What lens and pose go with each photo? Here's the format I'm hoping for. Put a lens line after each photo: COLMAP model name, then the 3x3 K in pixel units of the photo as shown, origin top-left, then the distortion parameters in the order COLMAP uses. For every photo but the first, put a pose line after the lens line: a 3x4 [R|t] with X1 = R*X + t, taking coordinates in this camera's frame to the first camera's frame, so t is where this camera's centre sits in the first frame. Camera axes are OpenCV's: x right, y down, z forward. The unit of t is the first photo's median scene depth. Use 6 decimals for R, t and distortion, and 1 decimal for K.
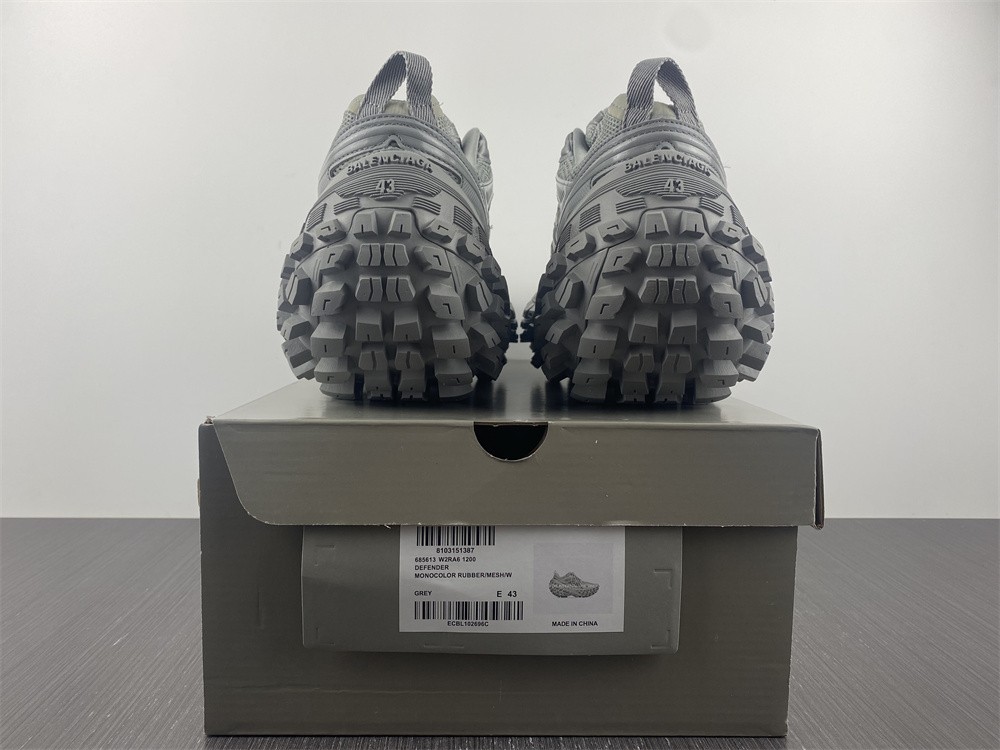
lens RADIAL K [[748.0, 0, 500.0], [0, 748.0, 375.0], [0, 0, 1]] dist [-0.001225, 0.000010]
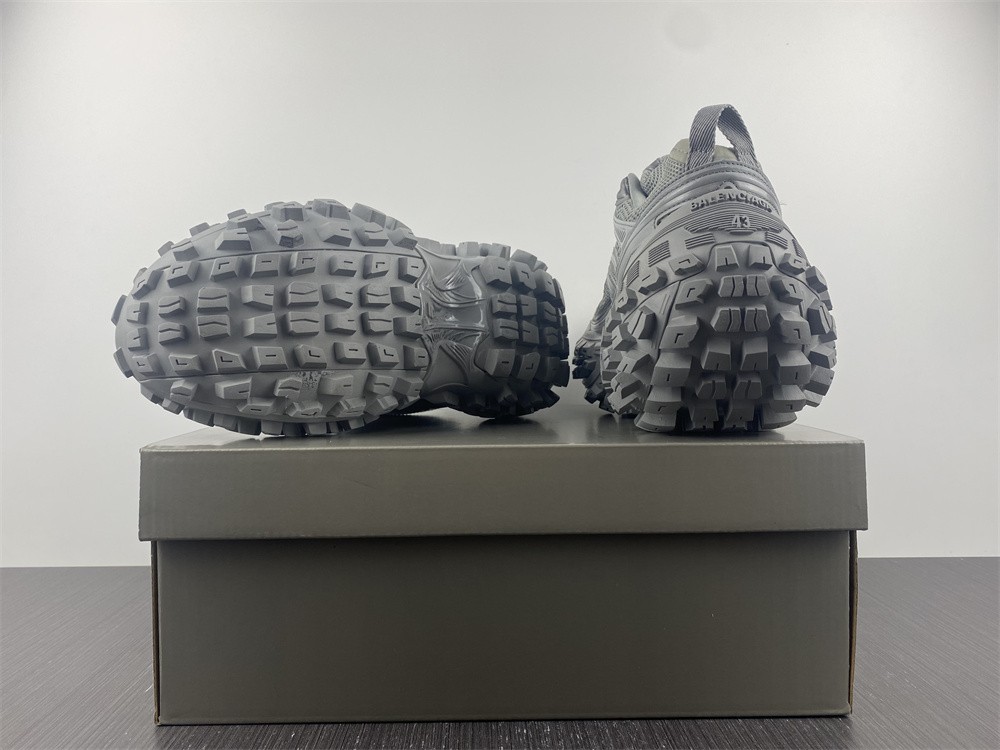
lens RADIAL K [[748.0, 0, 500.0], [0, 748.0, 375.0], [0, 0, 1]] dist [-0.001225, 0.000010]
pose [[0.999658, -0.021751, -0.014540, -0.095002], [0.020748, 0.997611, -0.065898, 0.026630], [0.015939, 0.065574, 0.997720, -0.050763]]
